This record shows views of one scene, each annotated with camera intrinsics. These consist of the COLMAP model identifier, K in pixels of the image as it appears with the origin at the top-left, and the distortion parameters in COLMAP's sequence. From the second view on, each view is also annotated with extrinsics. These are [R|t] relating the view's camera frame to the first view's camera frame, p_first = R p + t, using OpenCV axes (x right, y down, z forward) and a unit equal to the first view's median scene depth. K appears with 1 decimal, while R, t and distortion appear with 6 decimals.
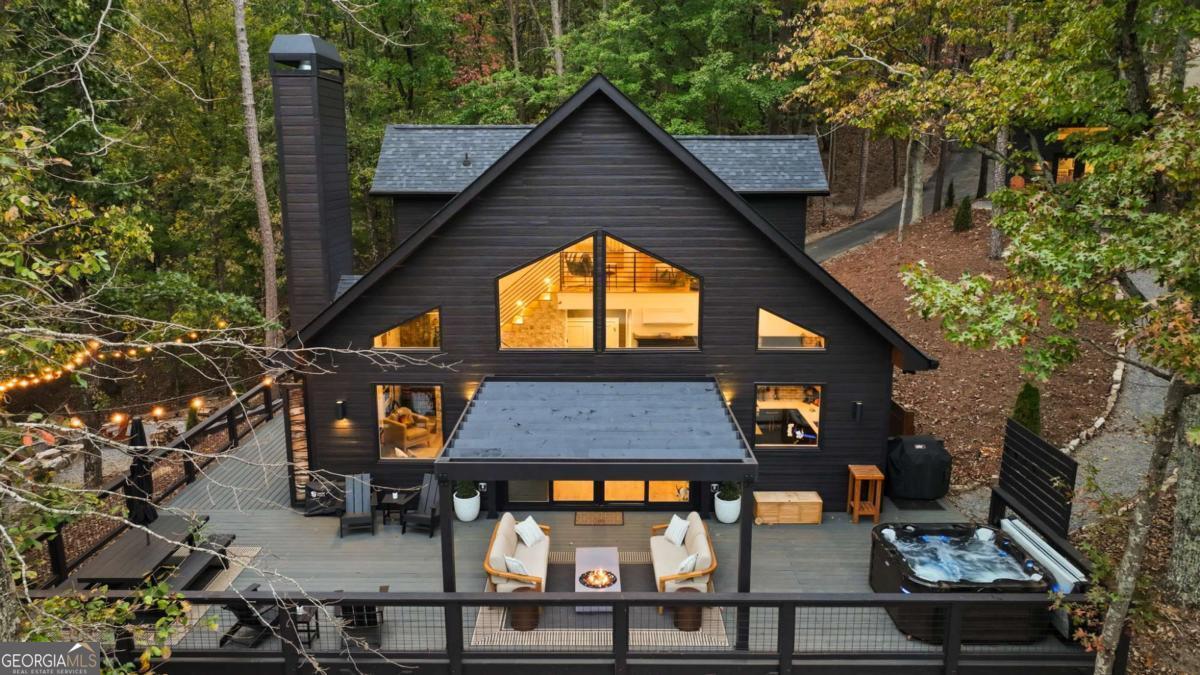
lens RADIAL K [[836.7, 0, 600.0], [0, 836.7, 337.5], [0, 0, 1]] dist [0.000770, 0.010034]
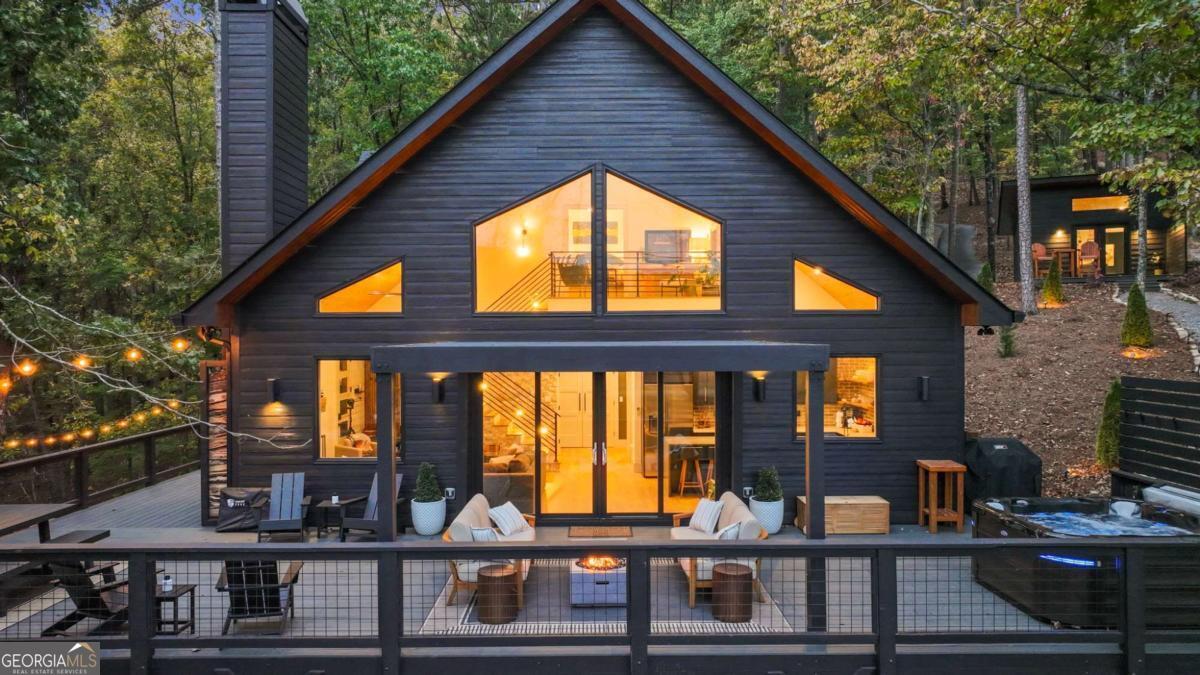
lens RADIAL K [[836.7, 0, 600.0], [0, 836.7, 337.5], [0, 0, 1]] dist [0.000770, 0.010034]
pose [[0.999923, -0.005215, 0.011231, -0.009258], [0.007391, 0.979059, -0.203441, 0.200850], [-0.009934, 0.203508, 0.979023, 0.213563]]
